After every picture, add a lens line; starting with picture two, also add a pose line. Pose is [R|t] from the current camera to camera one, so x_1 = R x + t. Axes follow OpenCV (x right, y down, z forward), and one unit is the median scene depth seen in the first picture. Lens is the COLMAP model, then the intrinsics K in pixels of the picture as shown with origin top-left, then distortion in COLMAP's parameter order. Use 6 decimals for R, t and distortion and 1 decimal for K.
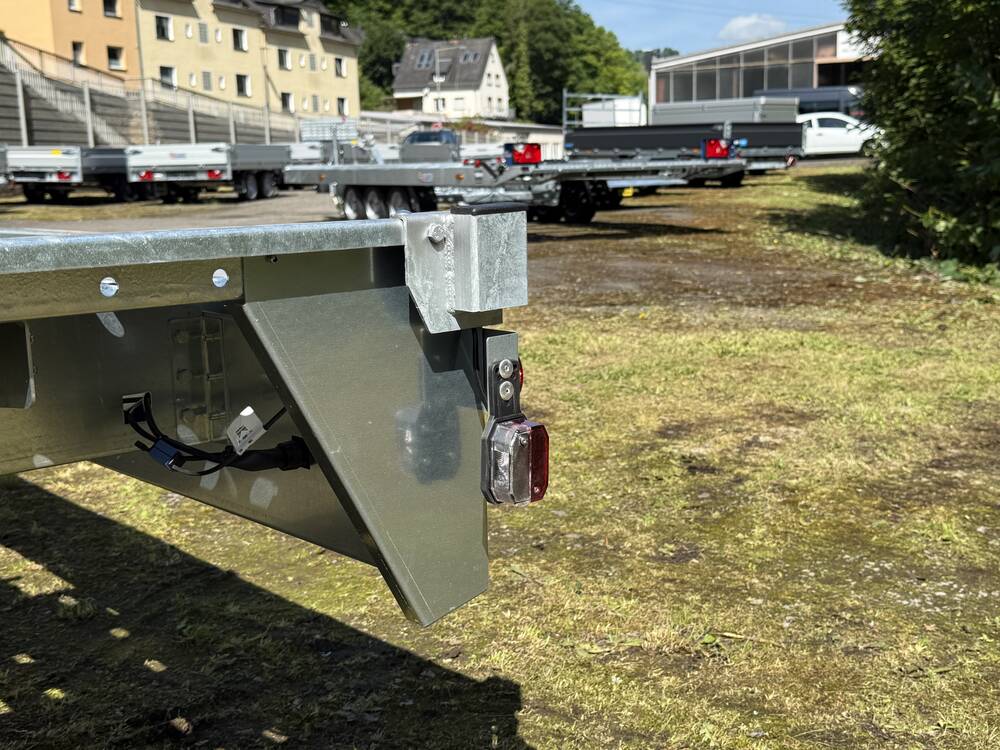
lens RADIAL K [[1176.0, 0, 502.6], [0, 1176.0, 376.1], [0, 0, 1]] dist [0.198482, -0.483752]
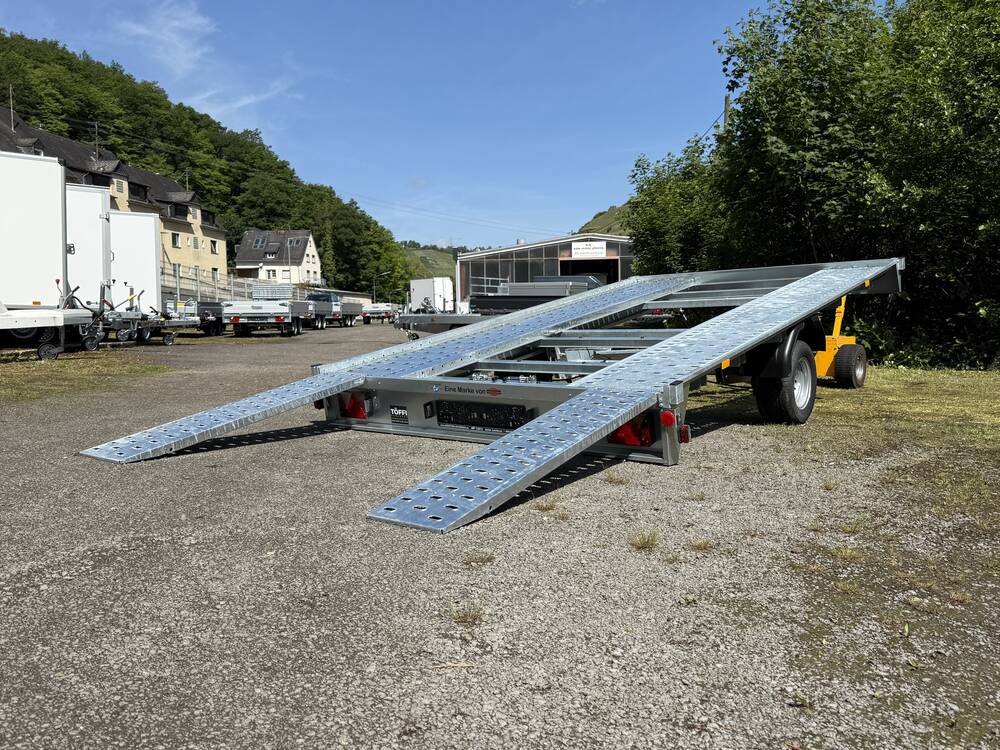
lens RADIAL K [[861.6, 0, 499.3], [0, 861.6, 375.1], [0, 0, 1]] dist [0.163007, -0.326779]
pose [[0.970533, 0.002083, 0.240958, -0.061438], [0.025166, 0.993618, -0.109953, 0.011779], [-0.239649, 0.112777, 0.964287, -0.054882]]
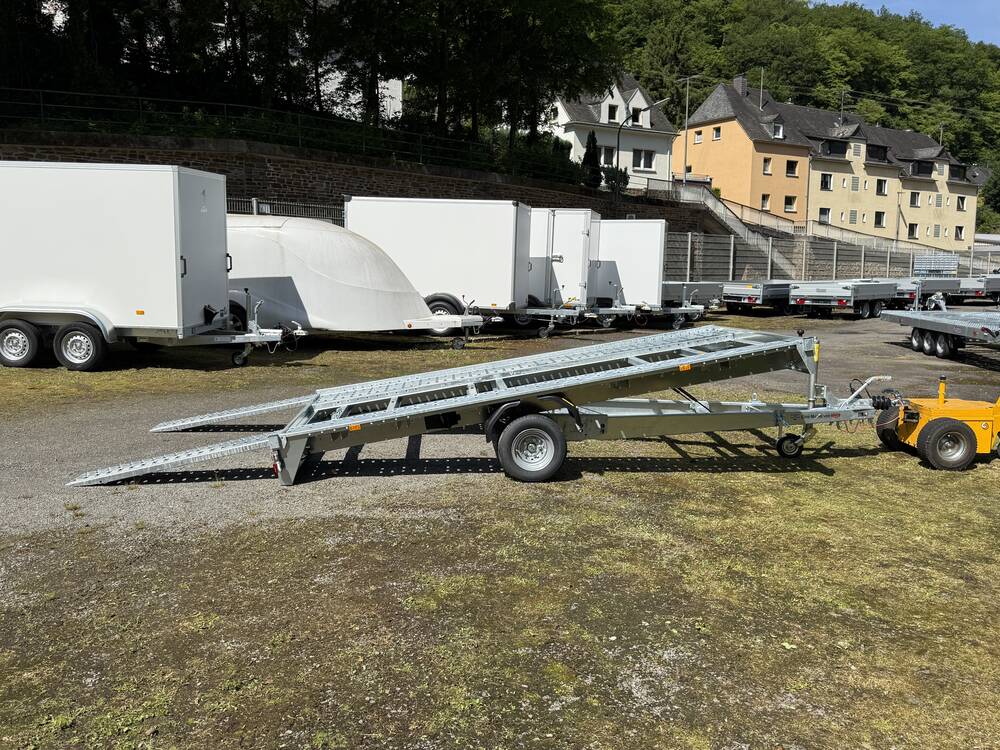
lens RADIAL K [[872.7, 0, 497.0], [0, 872.7, 372.4], [0, 0, 1]] dist [0.071167, -0.102477]
pose [[0.815662, 0.099948, -0.569830, 0.017709], [-0.129440, 0.991522, -0.011370, 0.000018], [0.563863, 0.083033, 0.821684, -0.063882]]
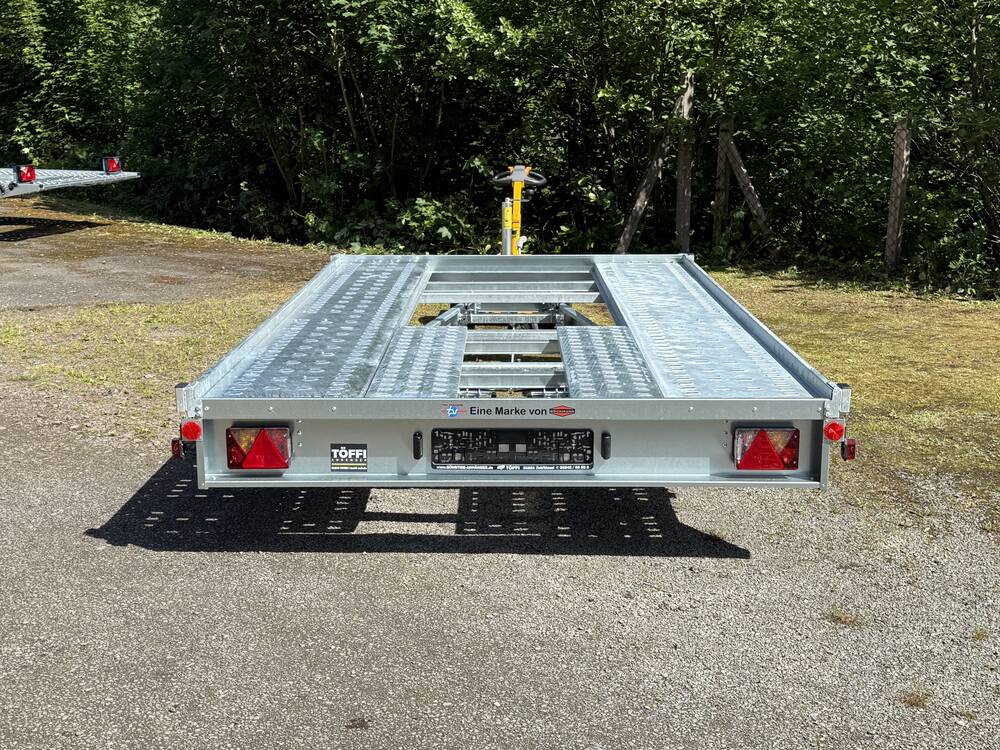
lens RADIAL K [[1280.8, 0, 501.0], [0, 1280.8, 374.8], [0, 0, 1]] dist [0.213960, -0.535920]
pose [[0.629385, -0.134877, 0.765299, -0.093388], [0.112058, 0.990282, 0.082371, -0.003370], [-0.768972, 0.033915, 0.638382, -0.037459]]
